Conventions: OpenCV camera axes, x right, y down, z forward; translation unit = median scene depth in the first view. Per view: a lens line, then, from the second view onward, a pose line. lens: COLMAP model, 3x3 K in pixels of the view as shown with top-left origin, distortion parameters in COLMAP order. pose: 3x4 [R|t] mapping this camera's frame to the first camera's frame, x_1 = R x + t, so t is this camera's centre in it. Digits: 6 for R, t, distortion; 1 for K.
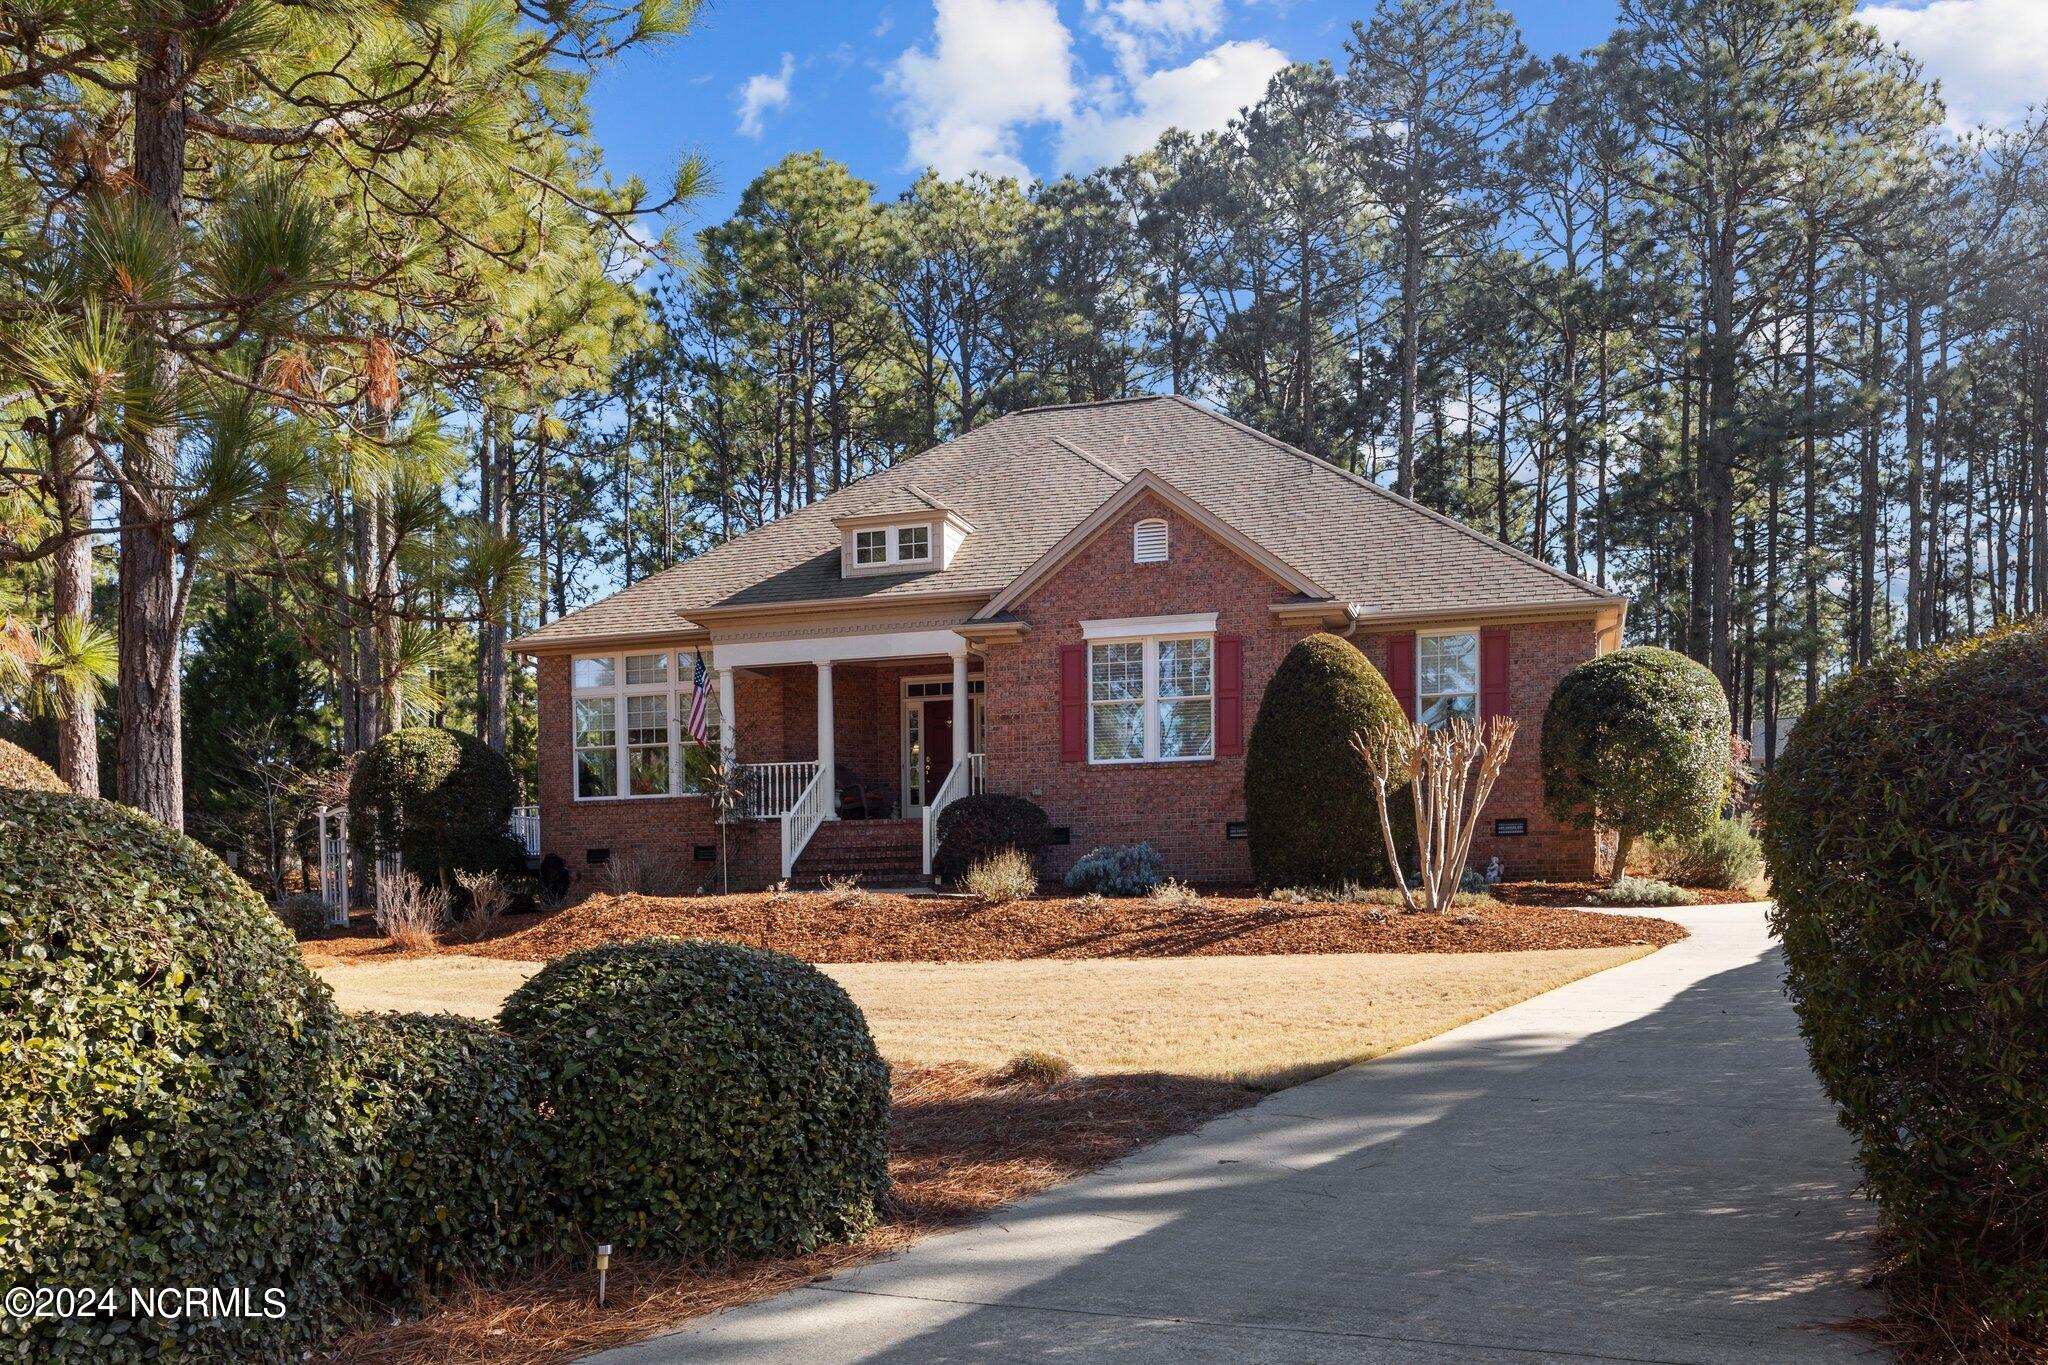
lens RADIAL K [[1790.1, 0, 1024.0], [0, 1790.1, 682.5], [0, 0, 1]] dist [0.012795, -0.000700]
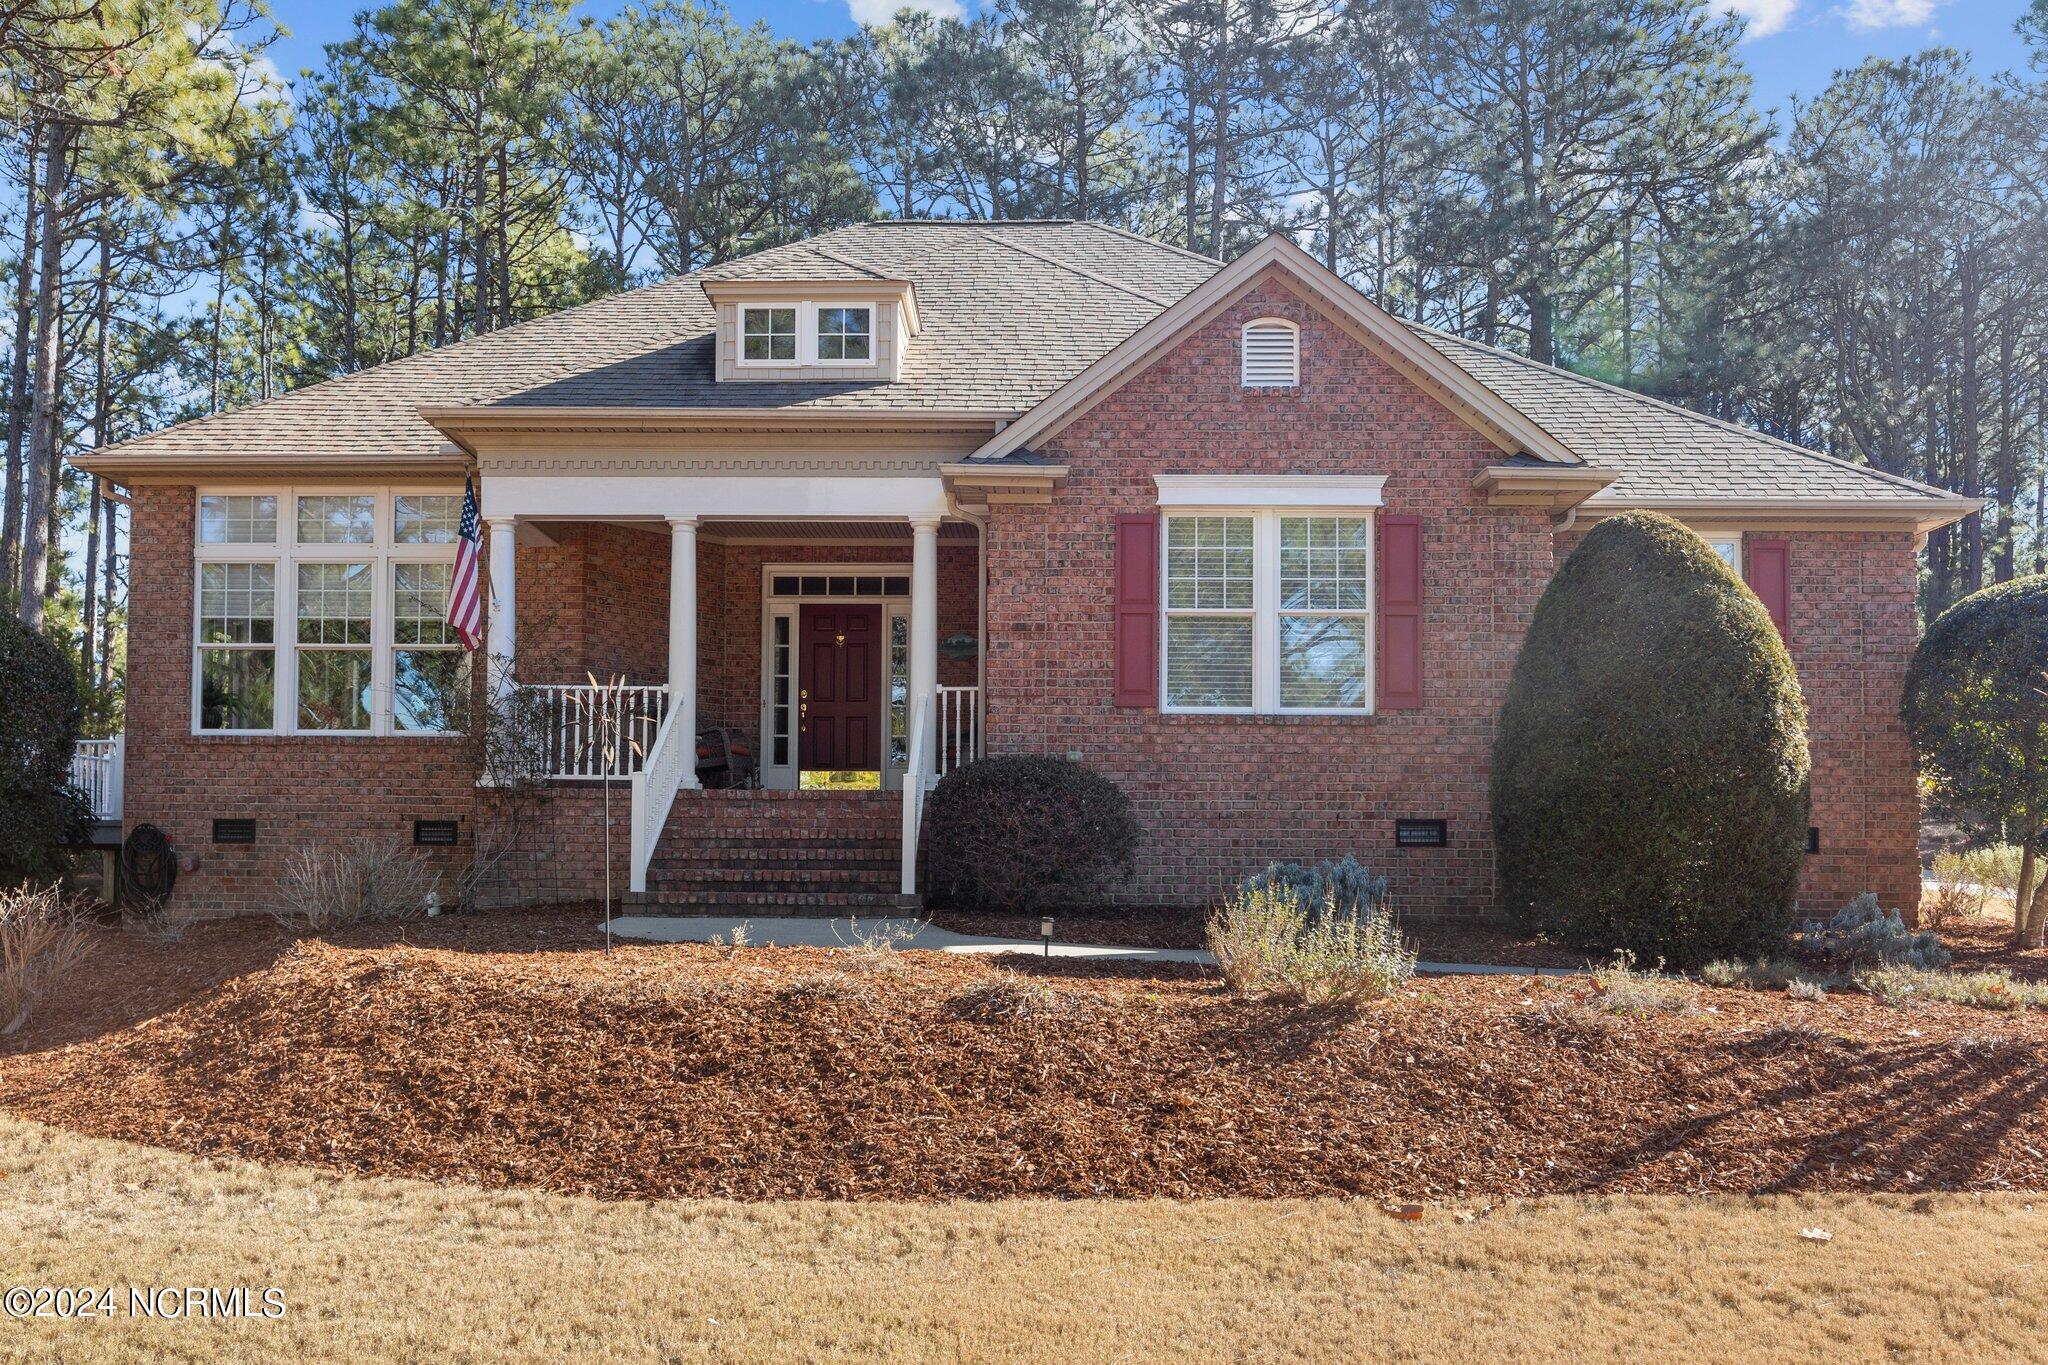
lens RADIAL K [[1582.4, 0, 975.5], [0, 1582.4, 686.5], [0, 0, 1]] dist [0.002634, 0.001063]
pose [[0.964165, 0.052338, 0.260090, -0.157562], [-0.057548, 0.998265, 0.012451, 0.032883], [-0.258987, -0.026972, 0.965504, 0.490446]]
